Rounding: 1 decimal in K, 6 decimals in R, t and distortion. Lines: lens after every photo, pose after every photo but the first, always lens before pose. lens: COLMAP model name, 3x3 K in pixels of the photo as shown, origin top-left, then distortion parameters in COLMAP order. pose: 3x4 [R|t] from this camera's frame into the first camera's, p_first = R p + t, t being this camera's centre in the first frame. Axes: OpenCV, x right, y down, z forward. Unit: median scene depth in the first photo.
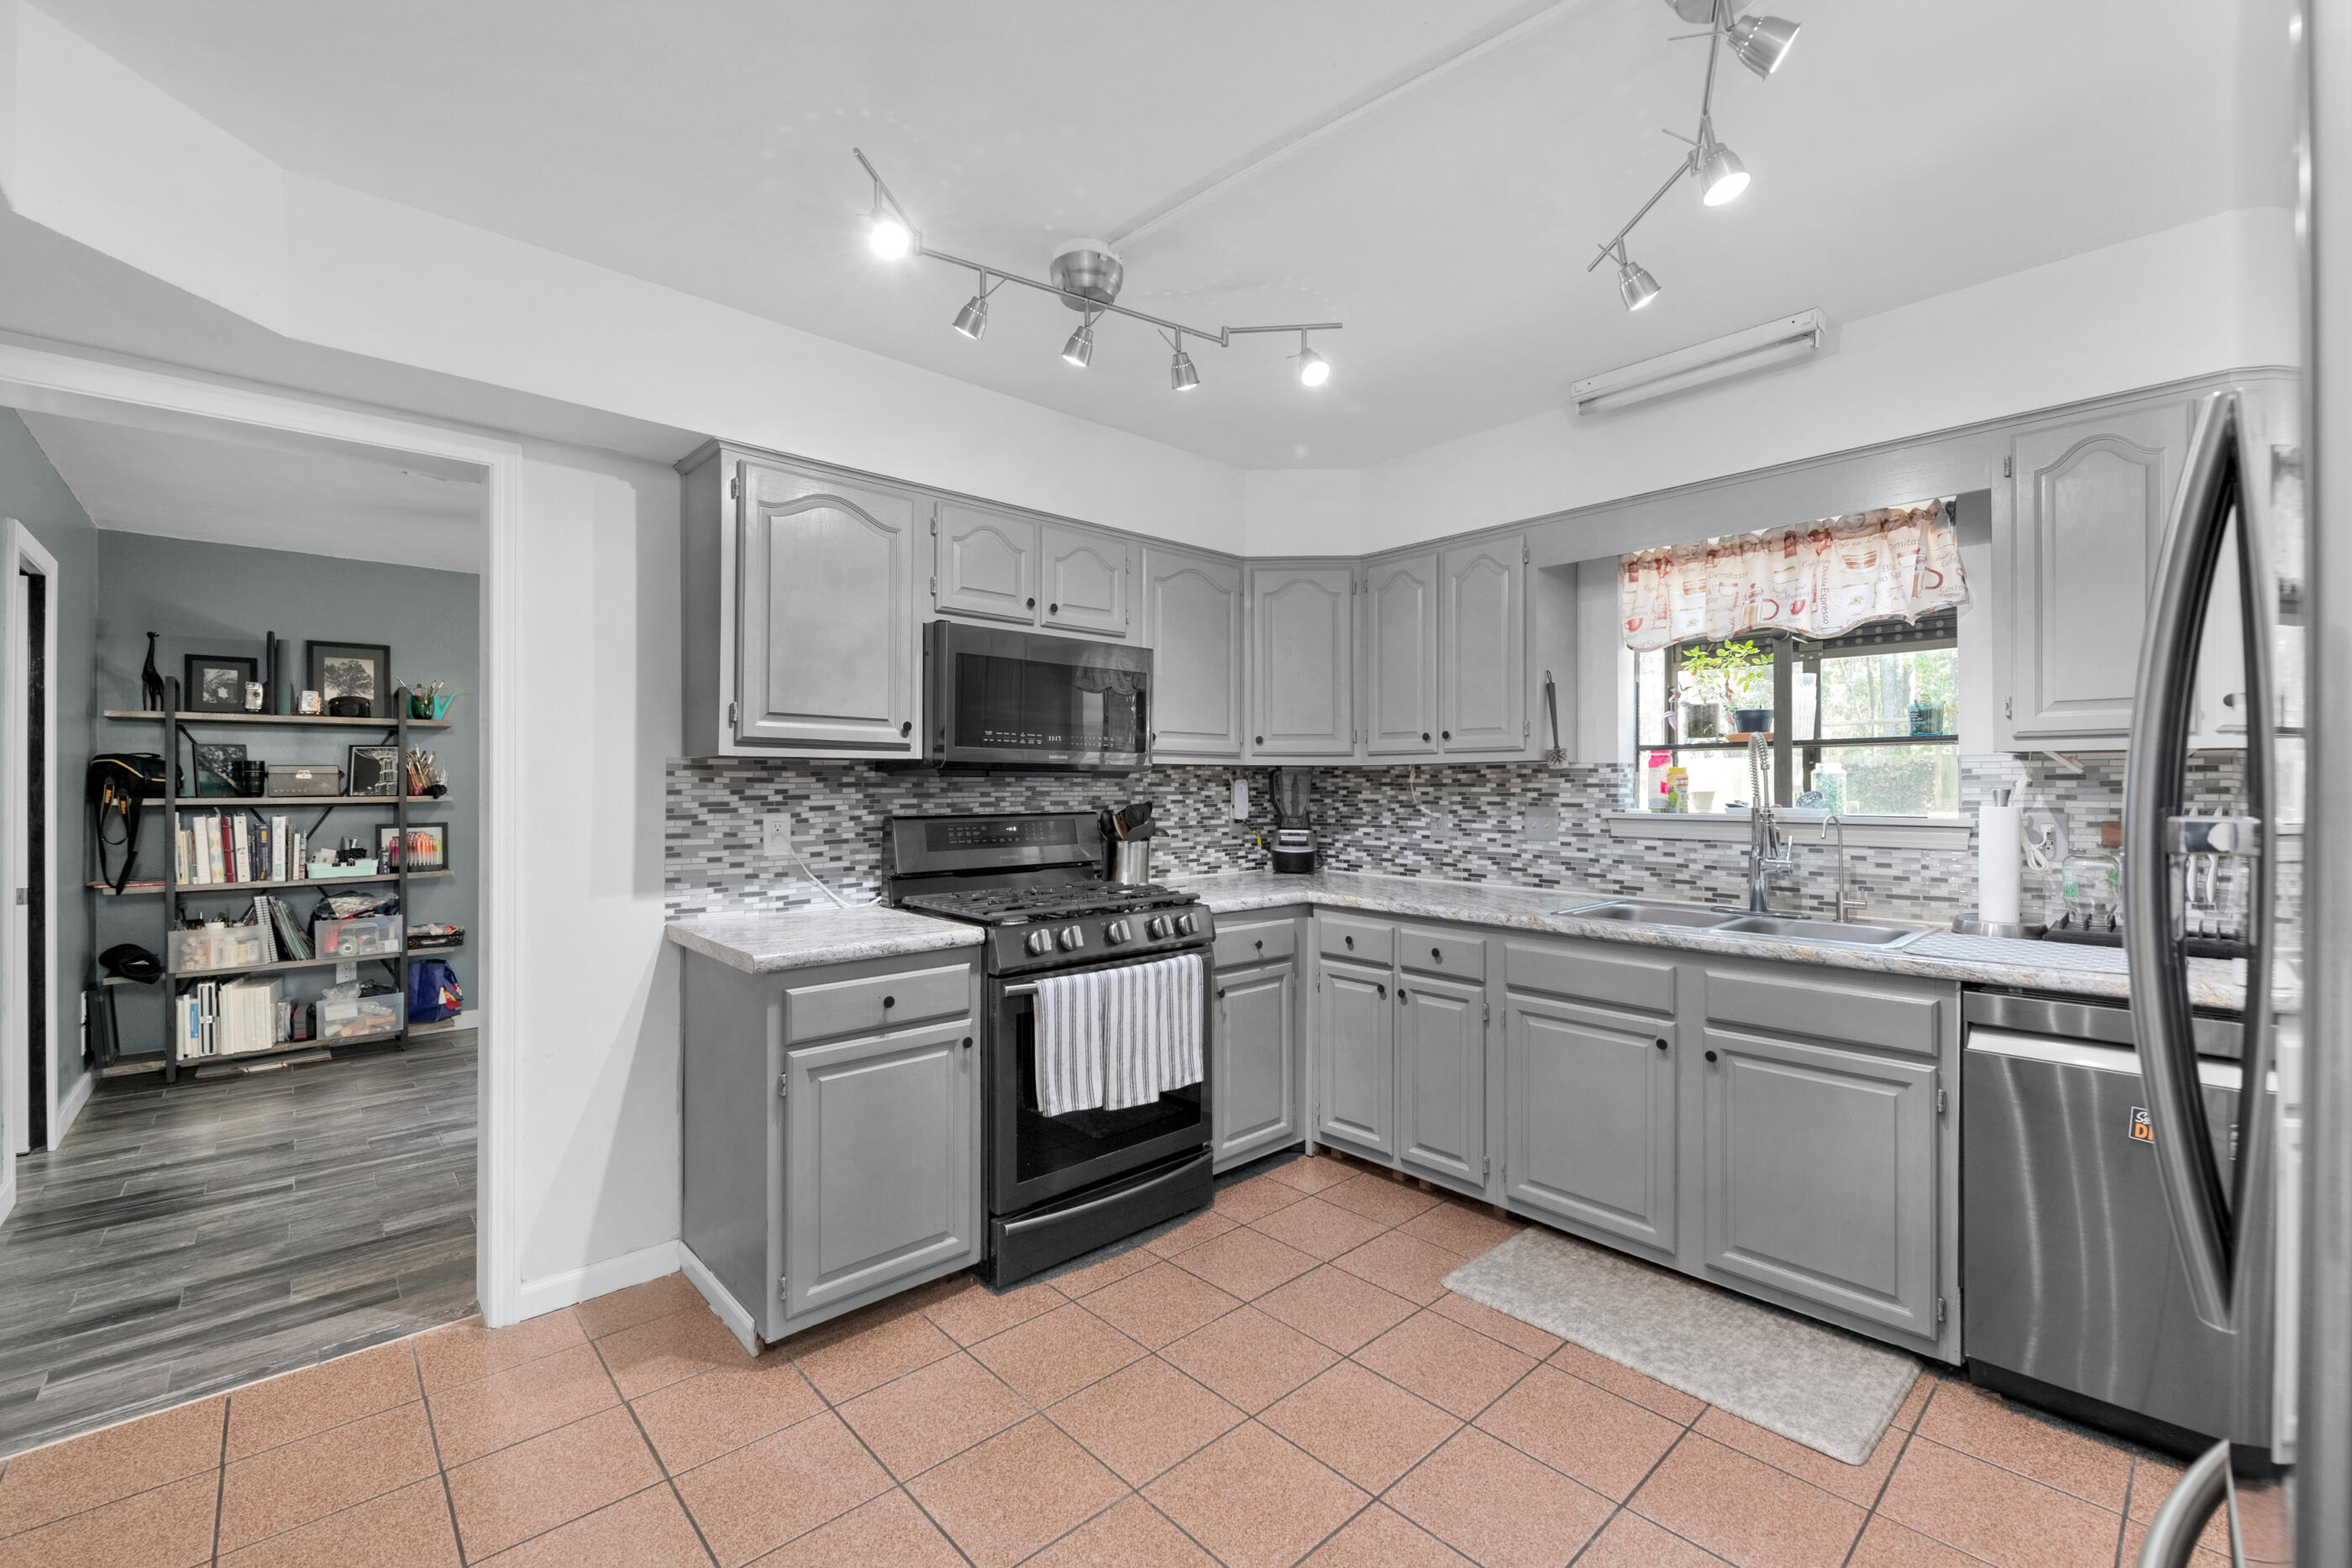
lens RADIAL K [[977.5, 0, 1174.9], [0, 977.5, 784.4], [0, 0, 1]] dist [-0.003909, -0.002705]
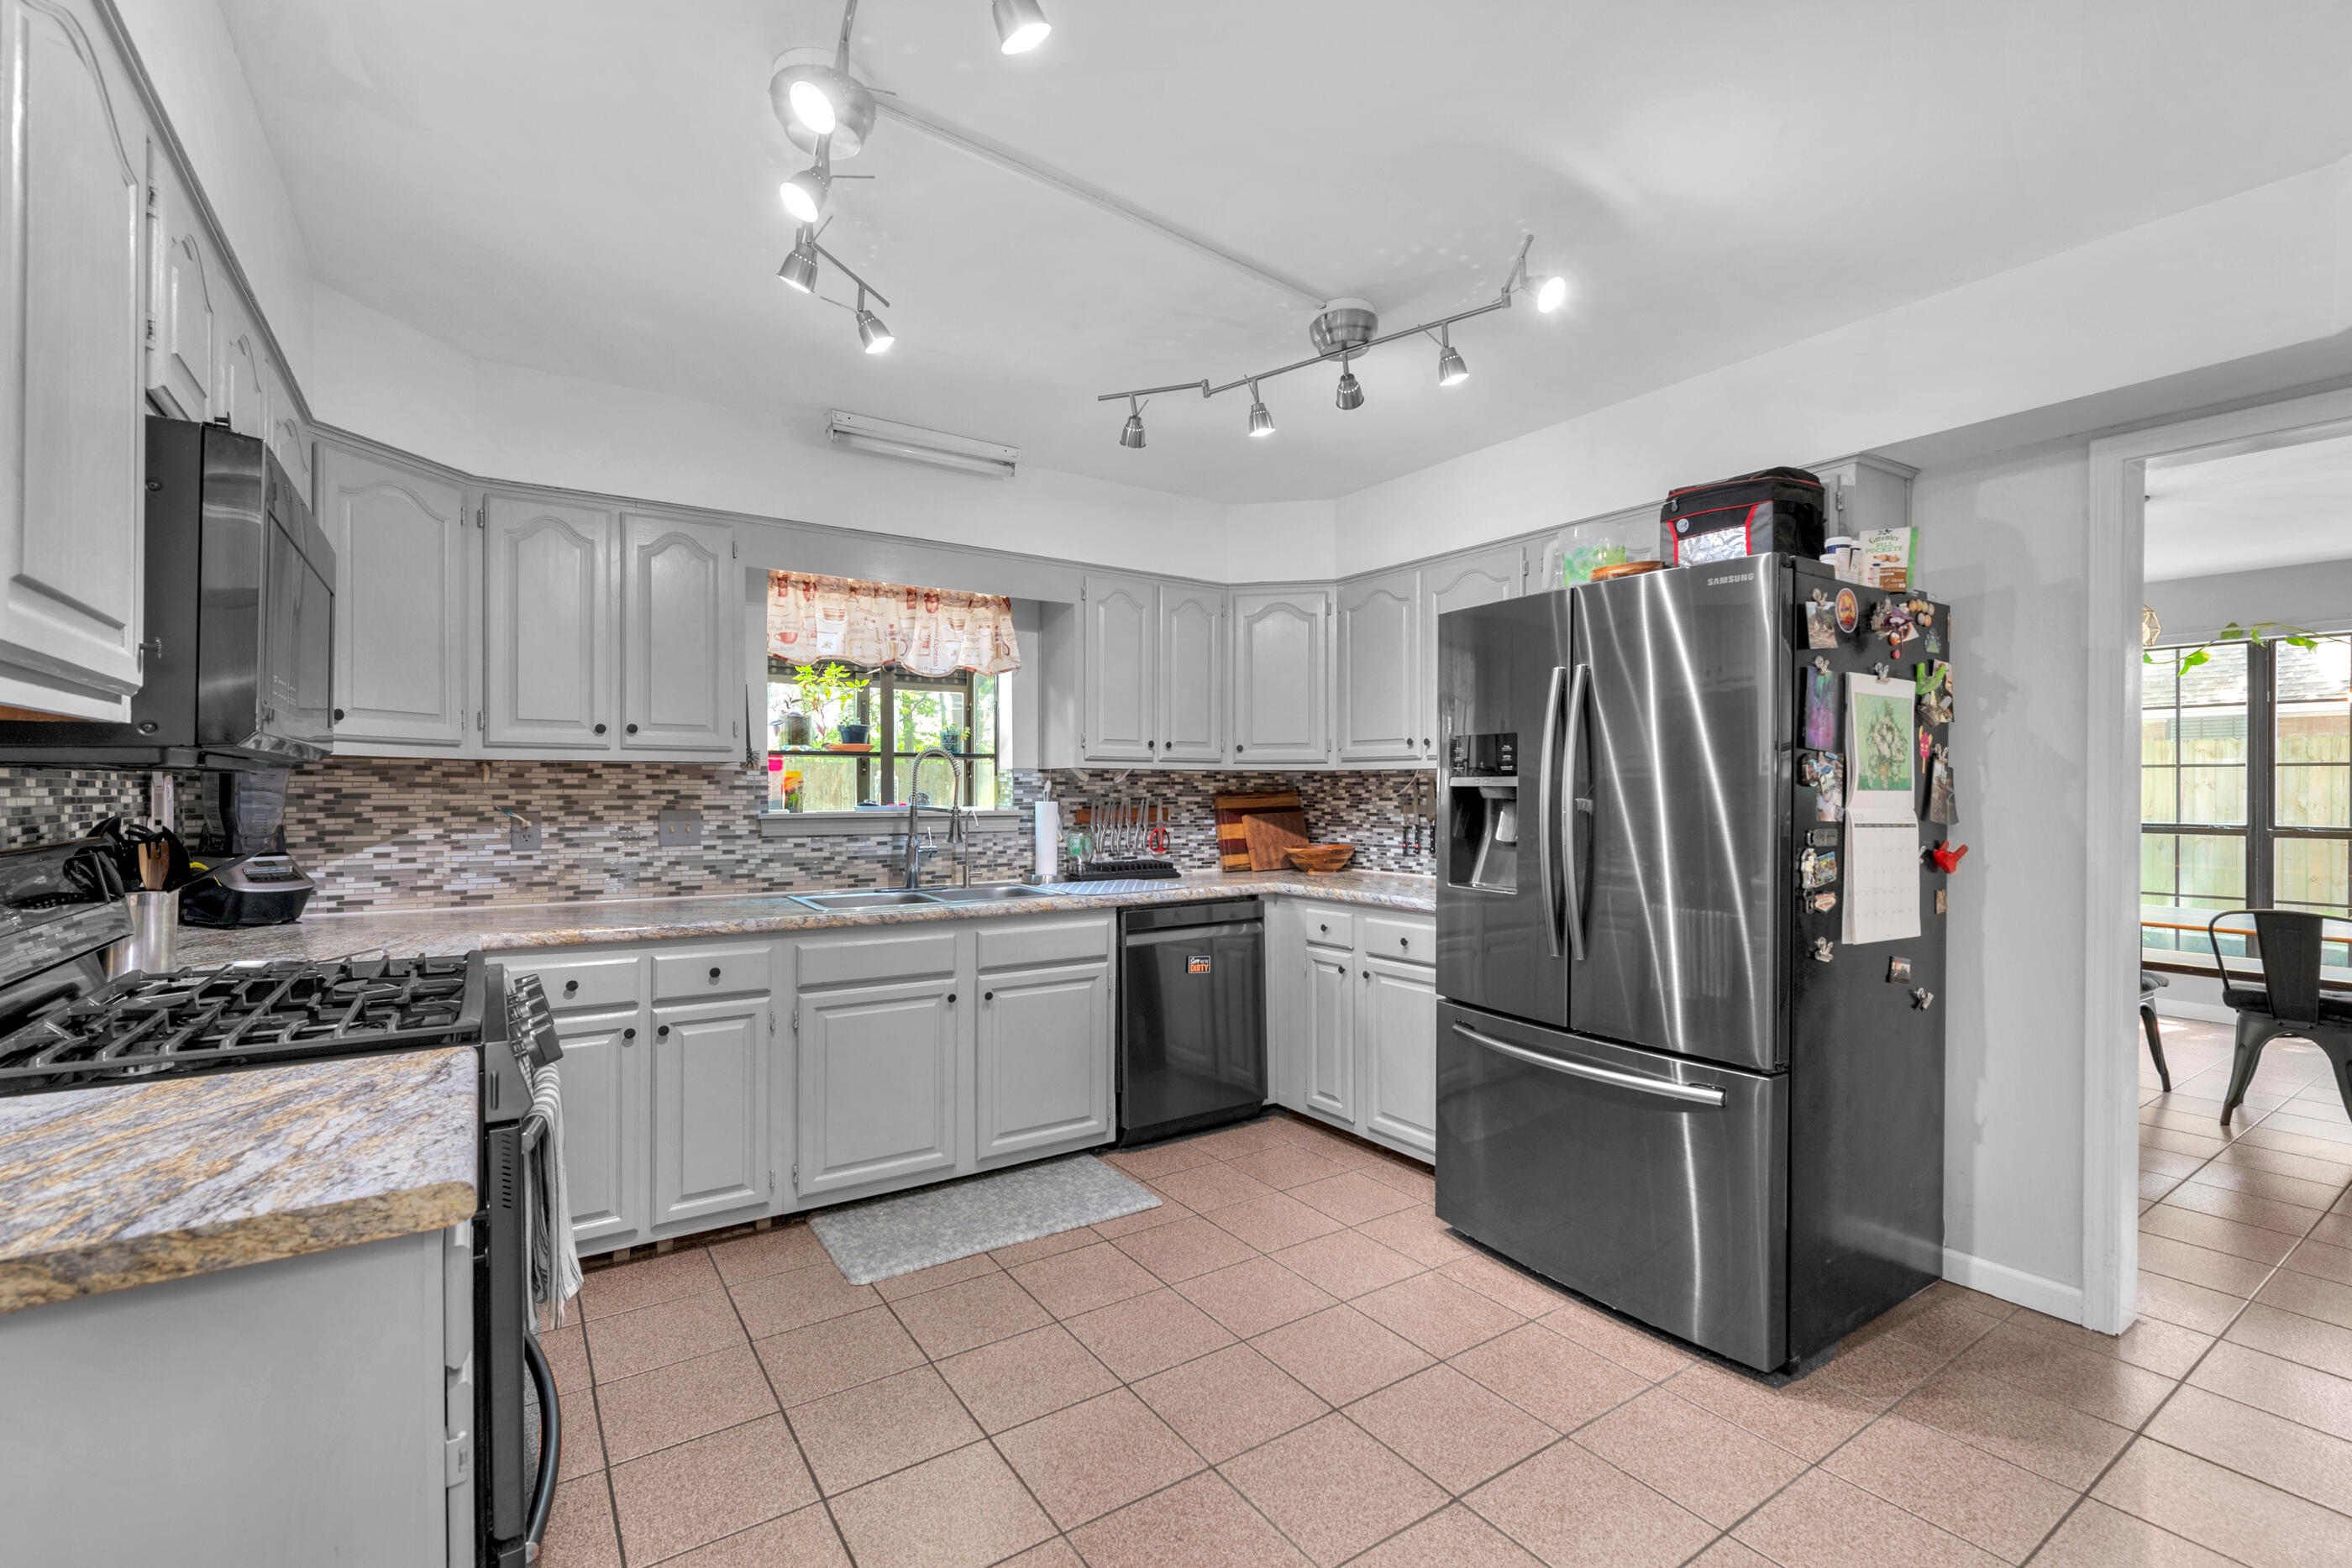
lens RADIAL K [[977.5, 0, 1166.7], [0, 977.5, 790.1], [0, 0, 1]] dist [-0.003909, -0.002705]
pose [[0.171117, -0.000087, 0.985251, -0.560282], [-0.002250, 0.999997, 0.000479, 0.002379], [-0.985248, -0.002299, 0.171116, 0.441033]]
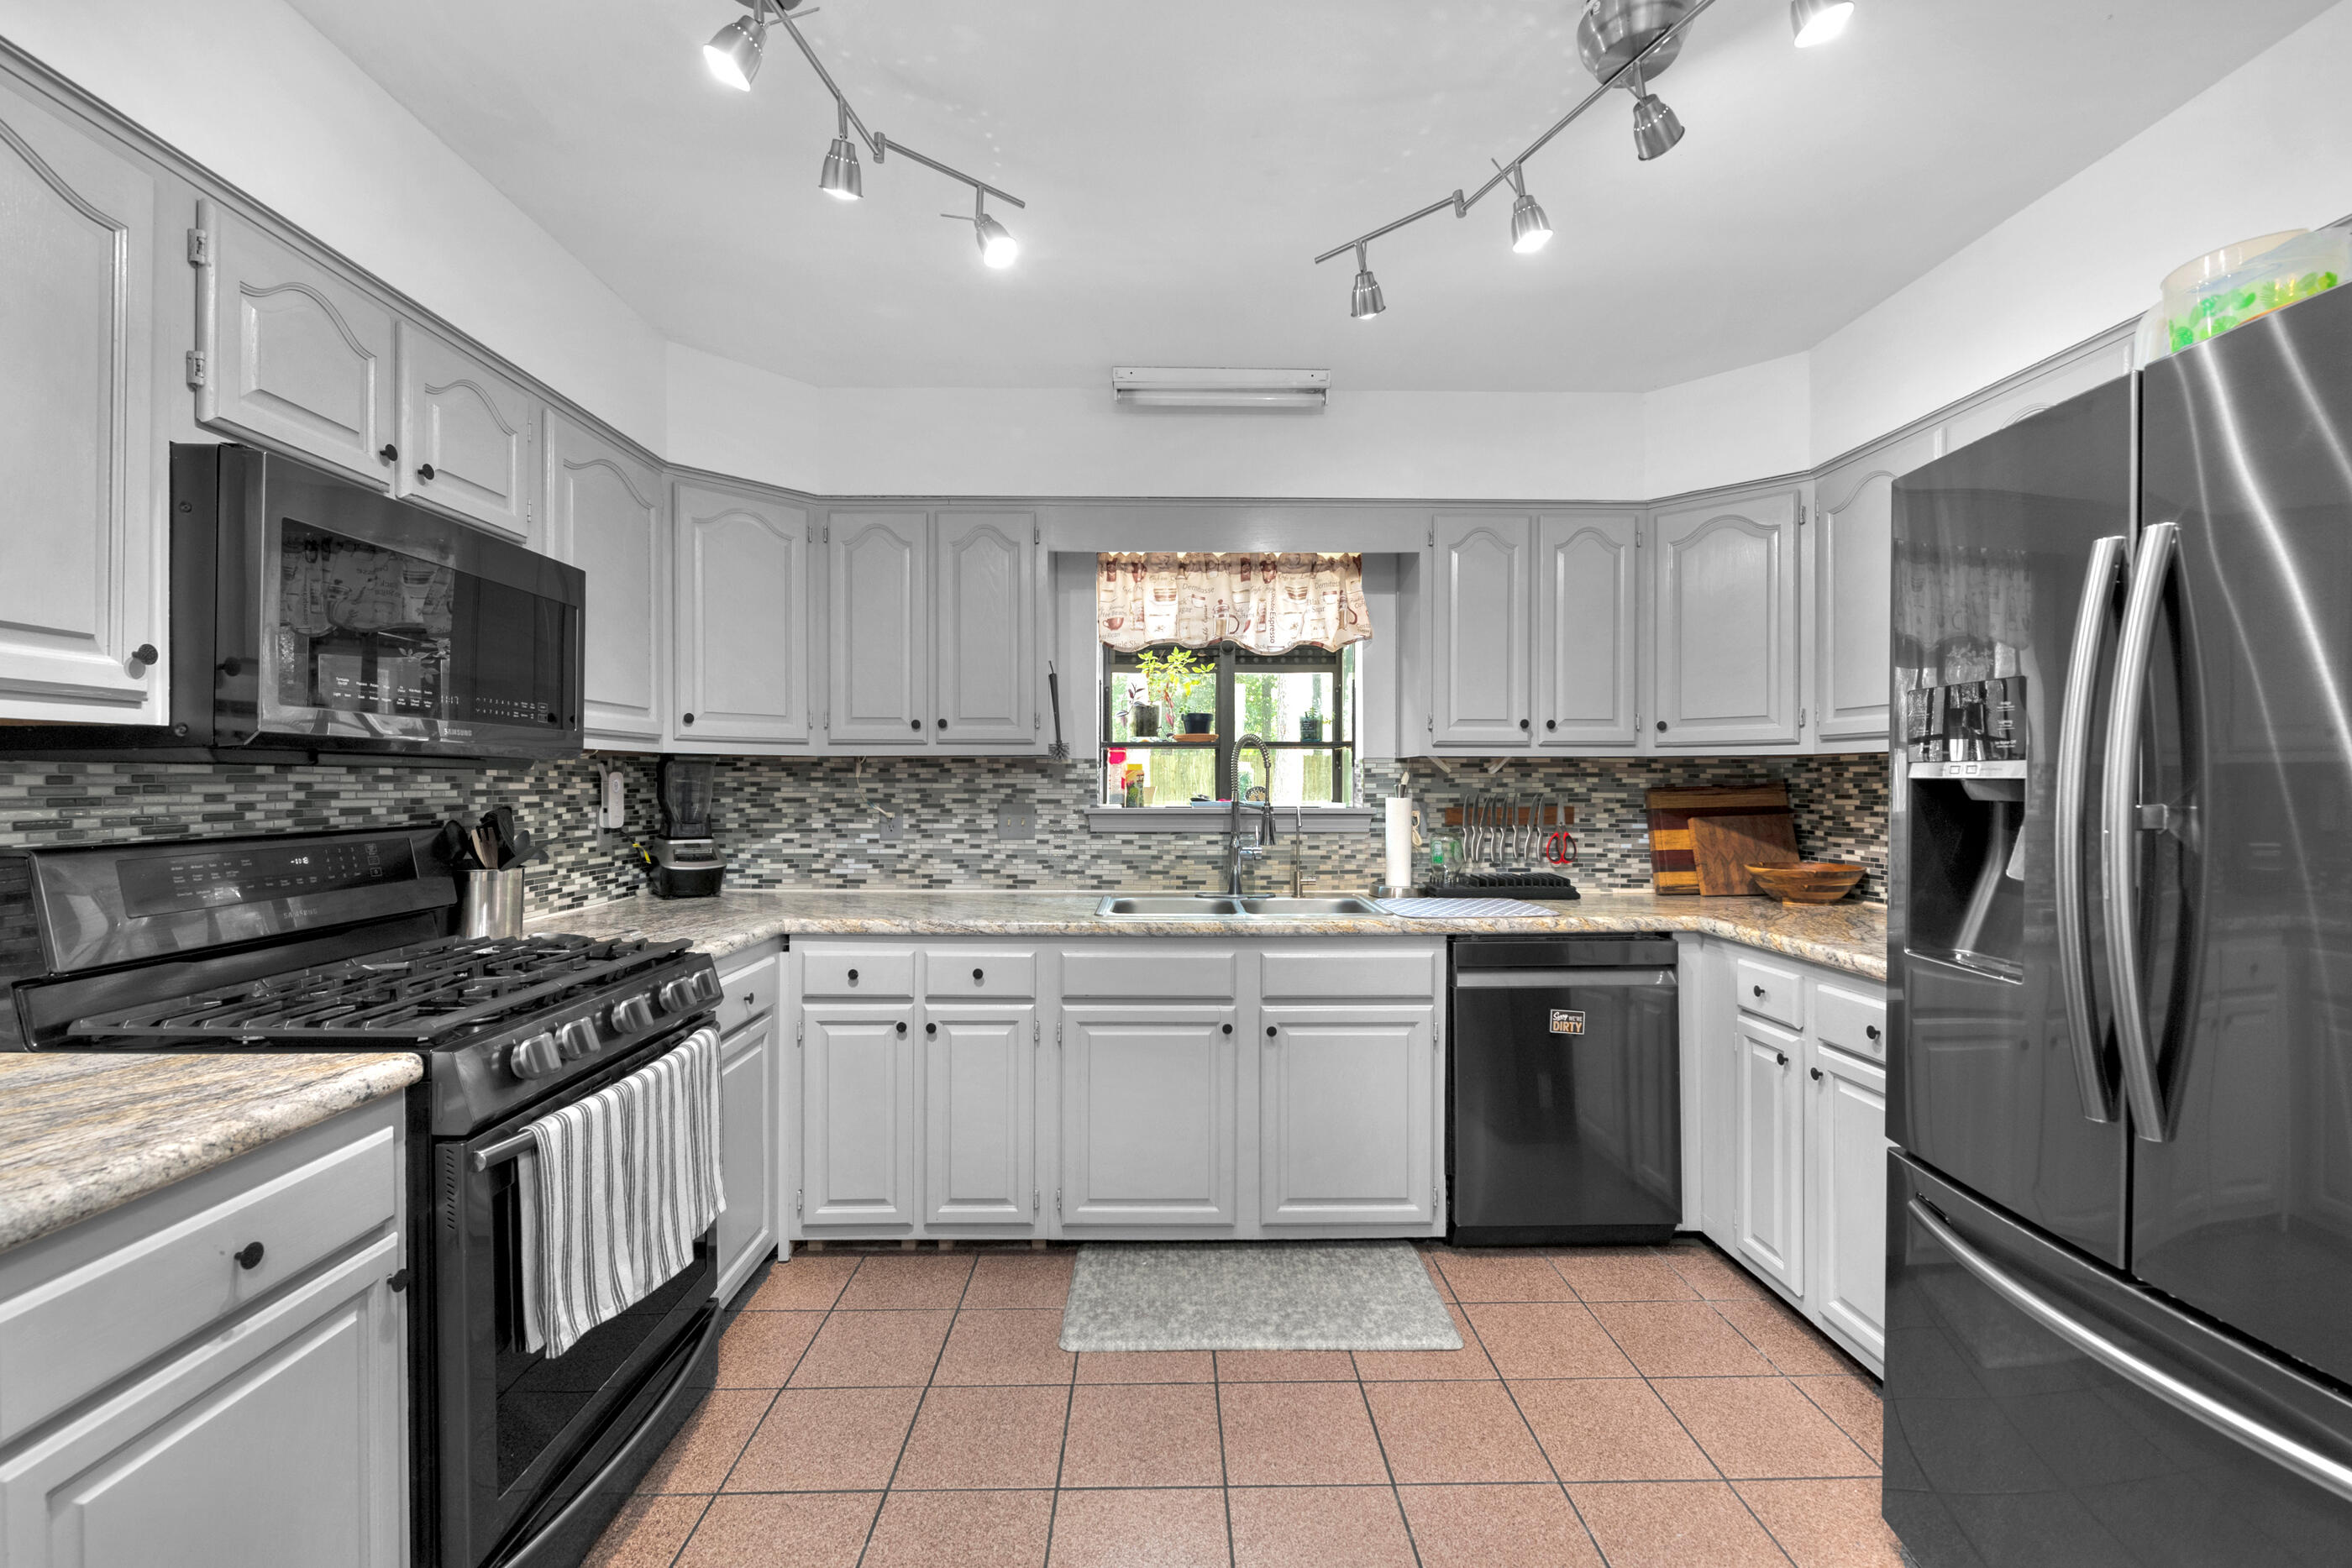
lens RADIAL K [[977.5, 0, 1194.7], [0, 977.5, 784.0], [0, 0, 1]] dist [-0.003909, -0.002705]
pose [[0.656193, -0.001926, 0.754590, -0.266413], [-0.001140, 0.999993, 0.003544, 0.000277], [-0.754592, -0.003186, 0.656187, 0.289602]]
